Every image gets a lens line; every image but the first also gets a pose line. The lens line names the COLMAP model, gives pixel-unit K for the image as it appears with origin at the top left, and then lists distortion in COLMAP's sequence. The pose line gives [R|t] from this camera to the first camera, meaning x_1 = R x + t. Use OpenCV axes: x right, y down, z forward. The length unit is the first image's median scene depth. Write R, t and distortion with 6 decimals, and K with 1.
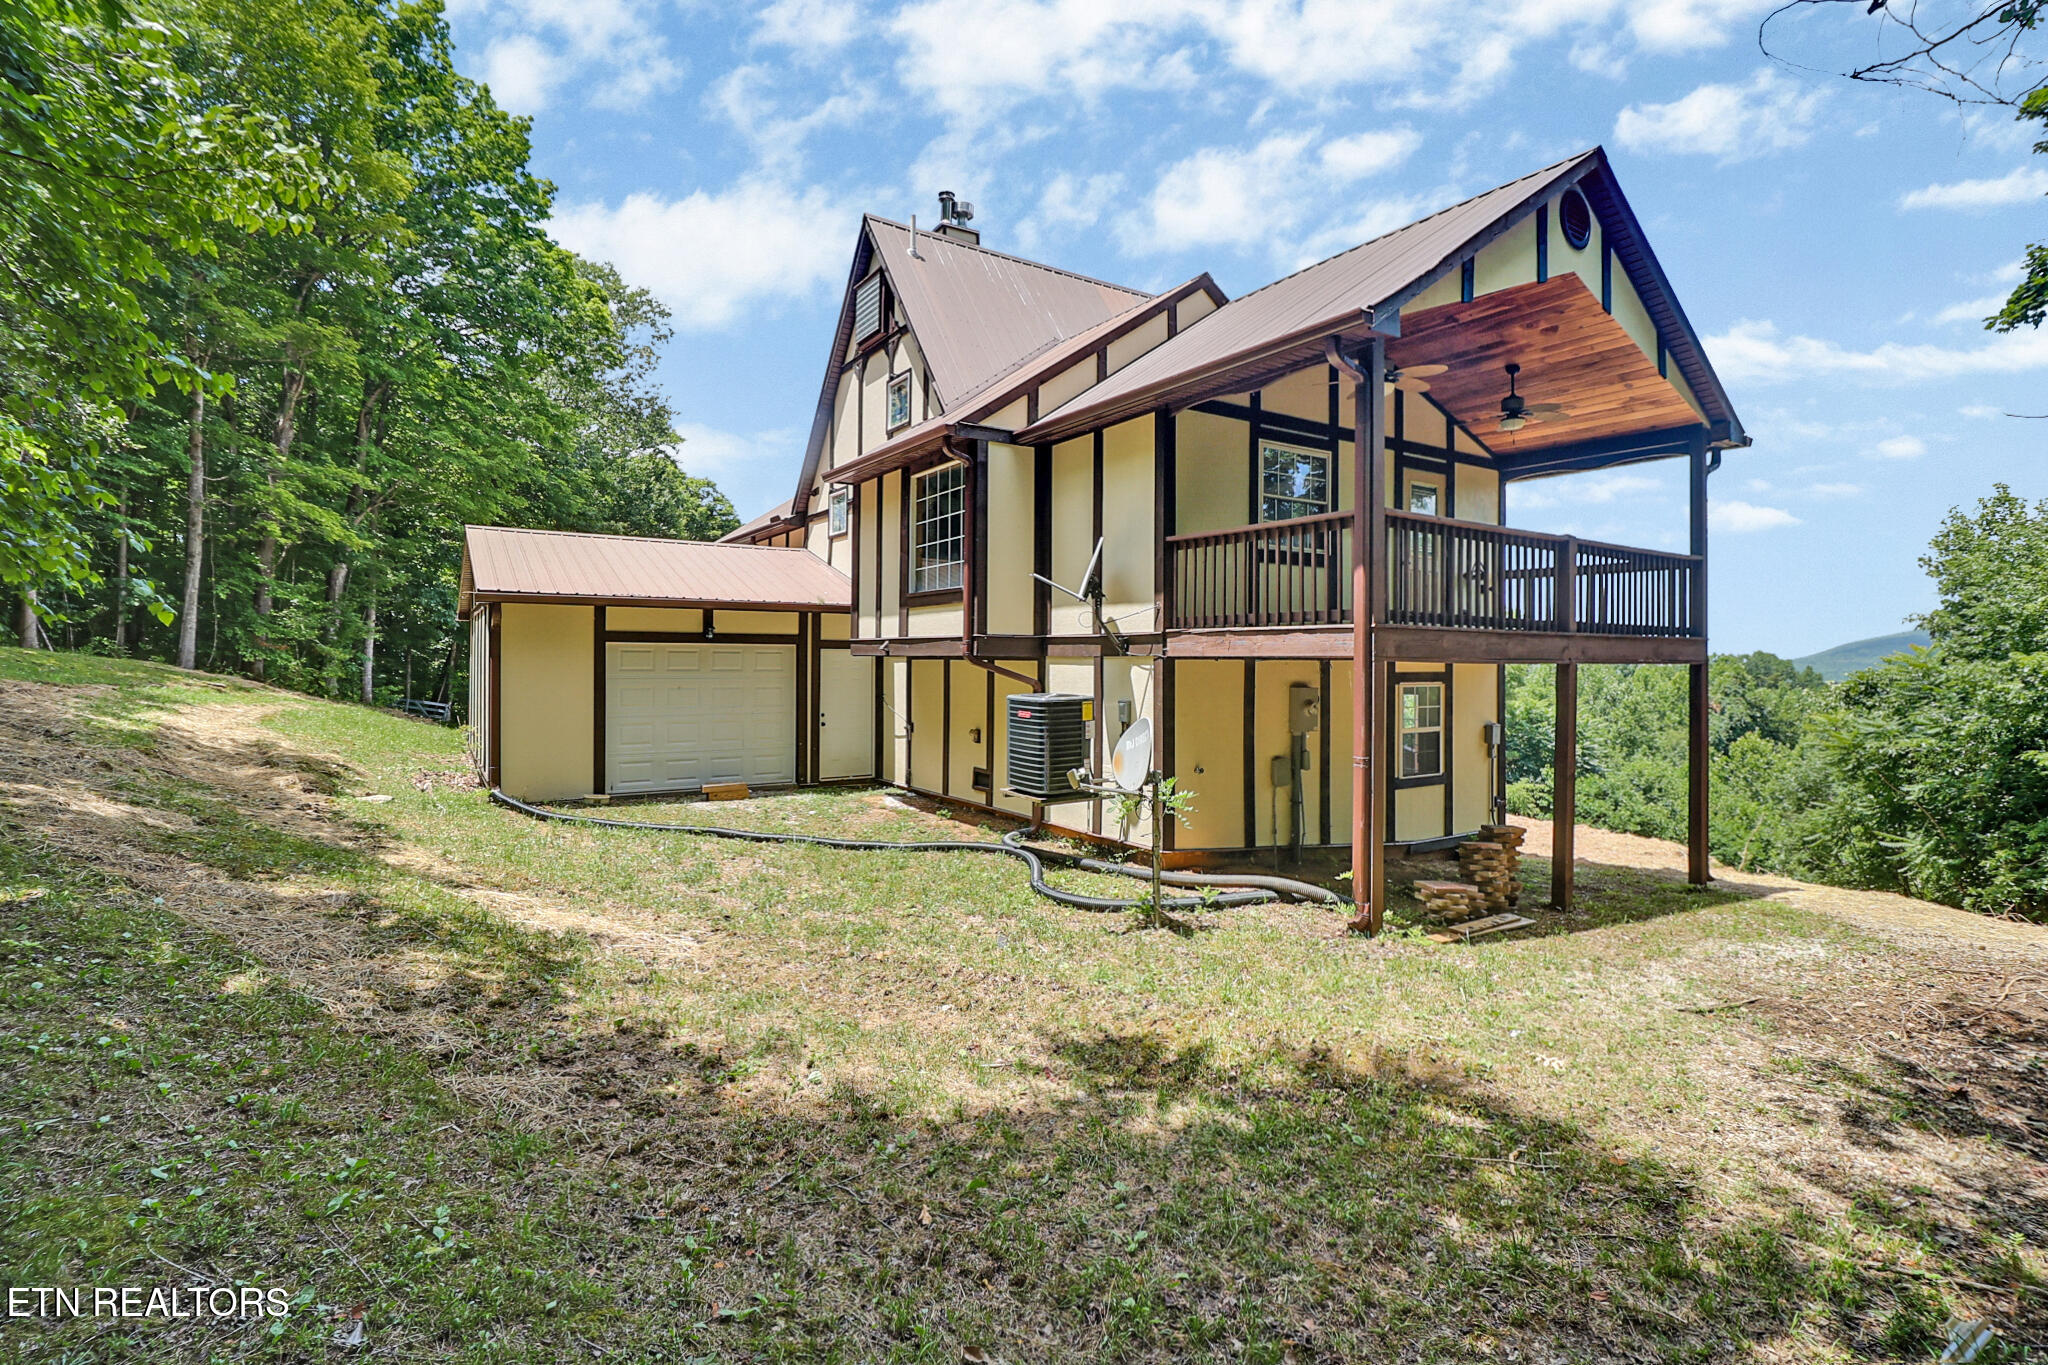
lens RADIAL K [[941.1, 0, 1007.7], [0, 941.1, 649.3], [0, 0, 1]] dist [0.005060, -0.016290]
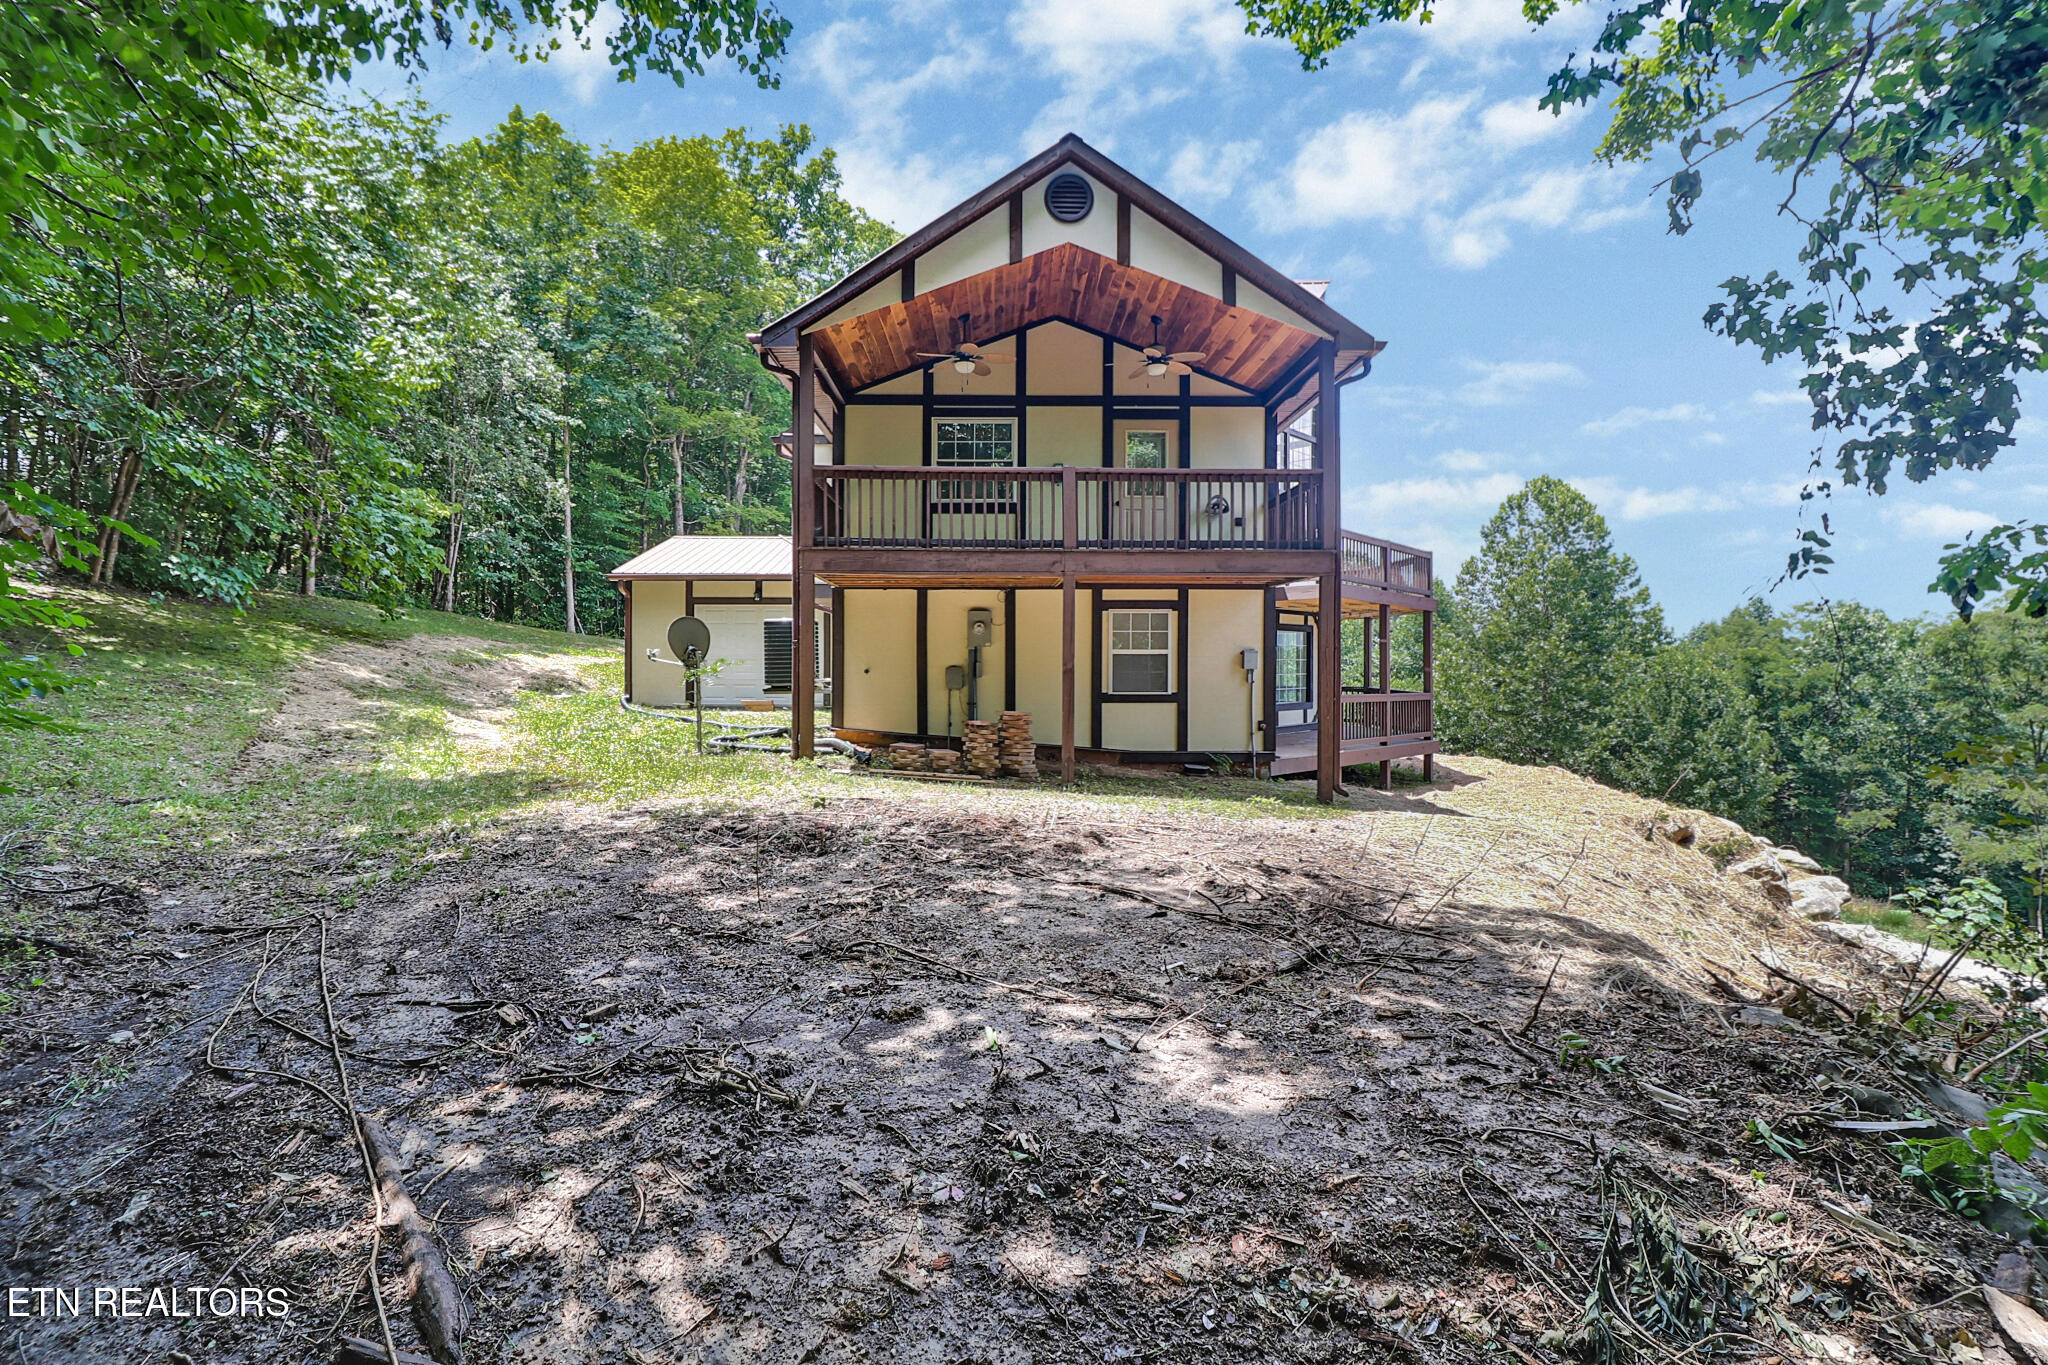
lens RADIAL K [[941.1, 0, 1007.7], [0, 941.1, 649.3], [0, 0, 1]] dist [0.005060, -0.016290]
pose [[0.849900, -0.012258, -0.526802, 0.966555], [0.009118, 0.999922, -0.008557, 0.098229], [0.526866, 0.002469, 0.849945, -0.034768]]
